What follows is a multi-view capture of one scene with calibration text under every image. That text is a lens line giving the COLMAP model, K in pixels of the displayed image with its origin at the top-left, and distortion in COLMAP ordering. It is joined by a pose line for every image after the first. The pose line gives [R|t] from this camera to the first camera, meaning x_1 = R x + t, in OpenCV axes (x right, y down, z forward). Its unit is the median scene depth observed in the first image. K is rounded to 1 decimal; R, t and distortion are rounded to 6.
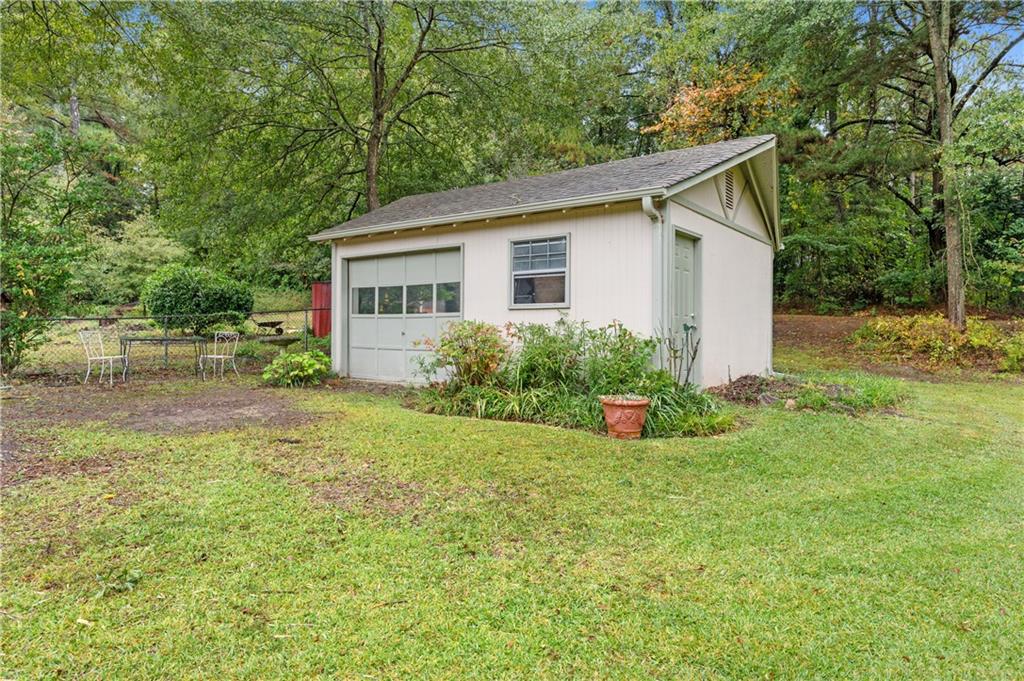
lens RADIAL K [[637.4, 0, 513.7], [0, 637.4, 335.4], [0, 0, 1]] dist [-0.000740, 0.000196]
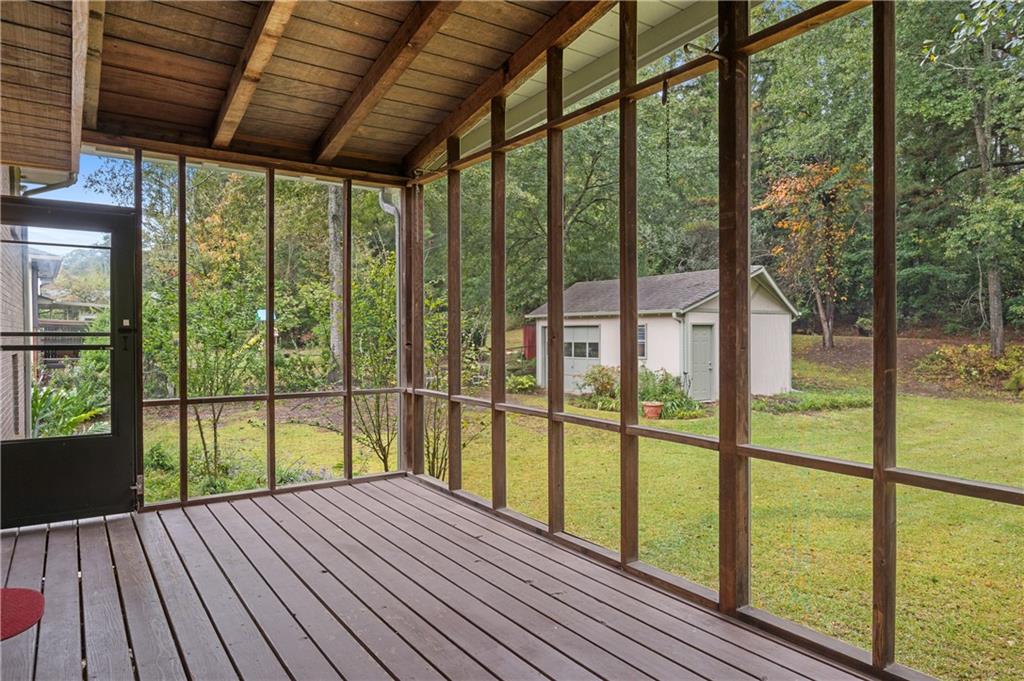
lens RADIAL K [[637.4, 0, 510.0], [0, 637.4, 338.7], [0, 0, 1]] dist [-0.000740, 0.000196]
pose [[0.950984, -0.006669, -0.309168, 0.295613], [0.008448, 0.999955, 0.004415, -0.118332], [0.309125, -0.006811, 0.950997, -1.081315]]
